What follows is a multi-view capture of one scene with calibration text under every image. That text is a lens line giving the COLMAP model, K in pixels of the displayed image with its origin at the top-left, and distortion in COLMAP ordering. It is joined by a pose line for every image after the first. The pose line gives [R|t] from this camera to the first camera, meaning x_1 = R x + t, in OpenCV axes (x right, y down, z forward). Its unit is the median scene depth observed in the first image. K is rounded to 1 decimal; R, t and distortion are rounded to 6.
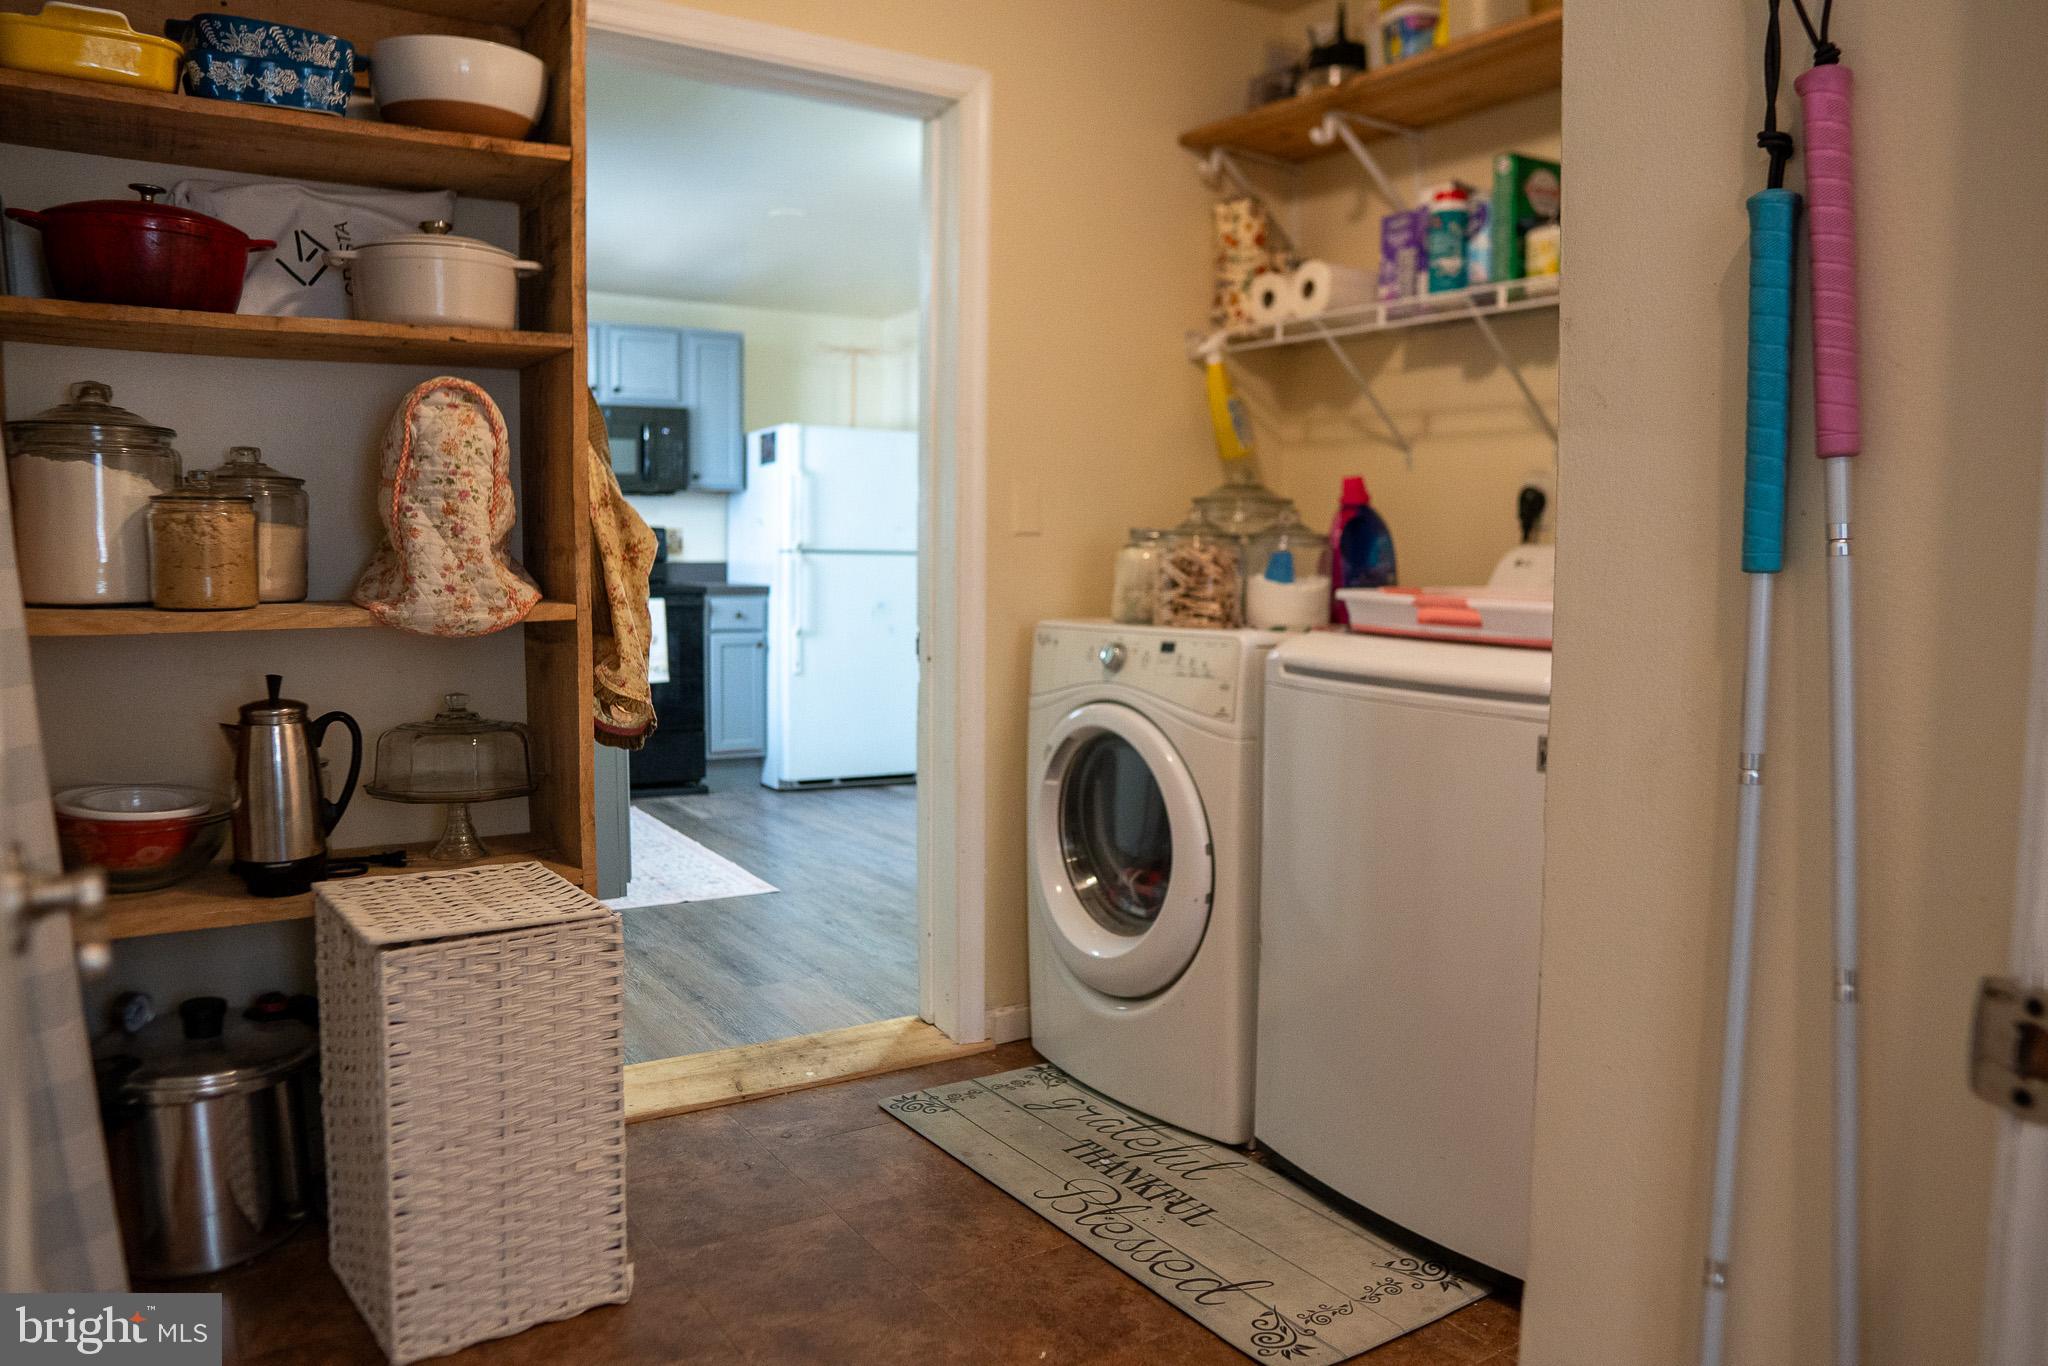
lens RADIAL K [[1531.2, 0, 1024.0], [0, 1531.2, 683.0], [0, 0, 1]] dist [-0.092277, 0.009767]
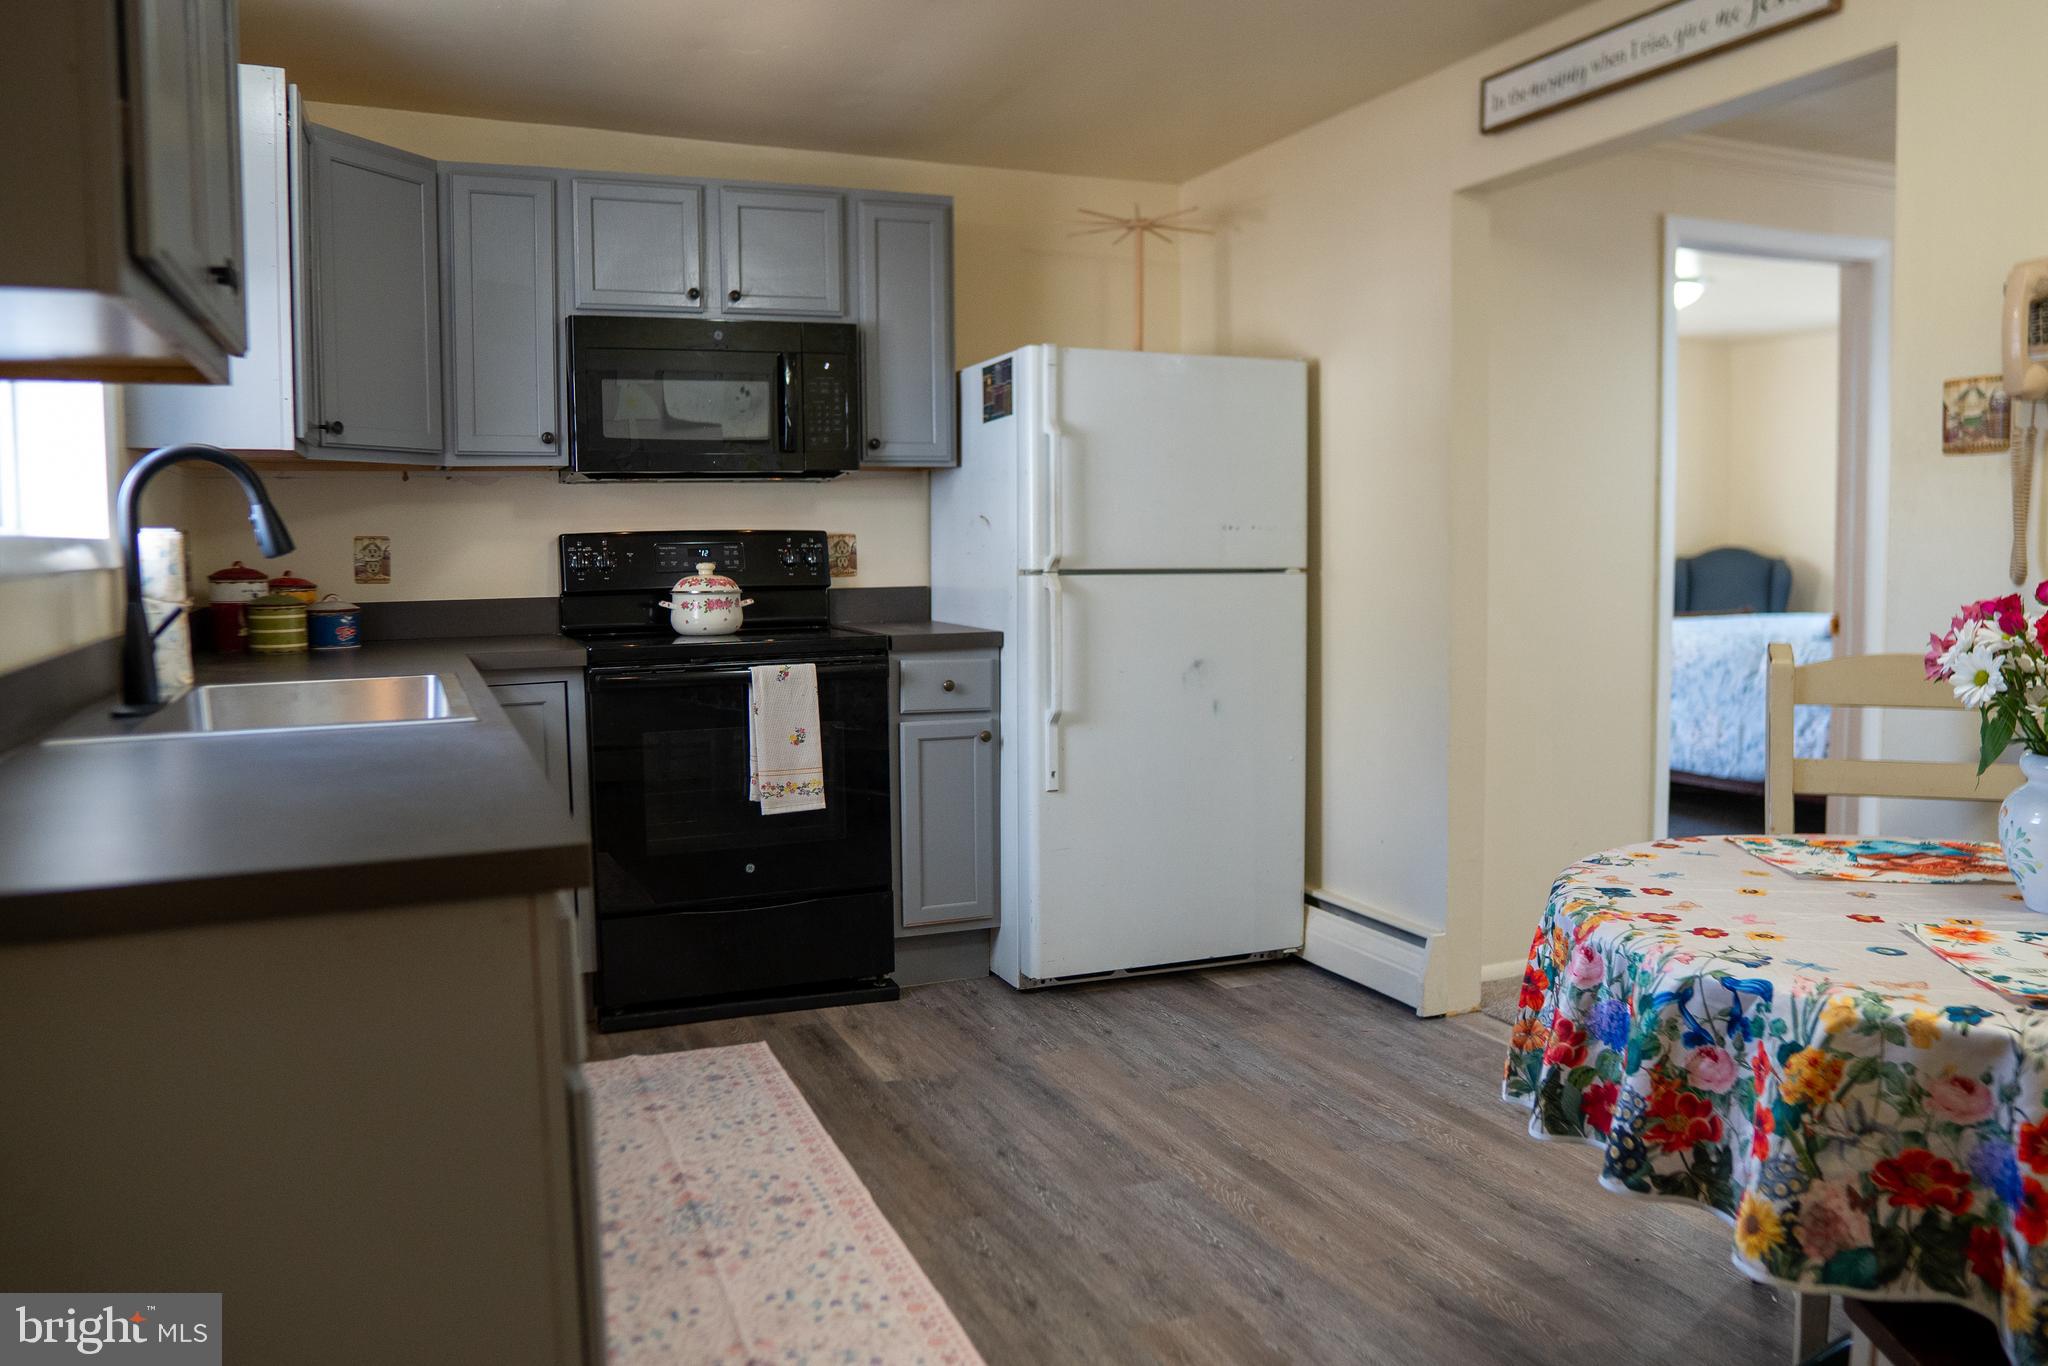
lens RADIAL K [[1531.2, 0, 1024.0], [0, 1531.2, 683.0], [0, 0, 1]] dist [-0.092277, 0.009767]
pose [[0.990060, -0.005459, -0.140541, -0.079133], [0.006627, 0.999947, 0.007842, -0.049564], [0.140490, -0.008696, 0.990044, 0.438440]]
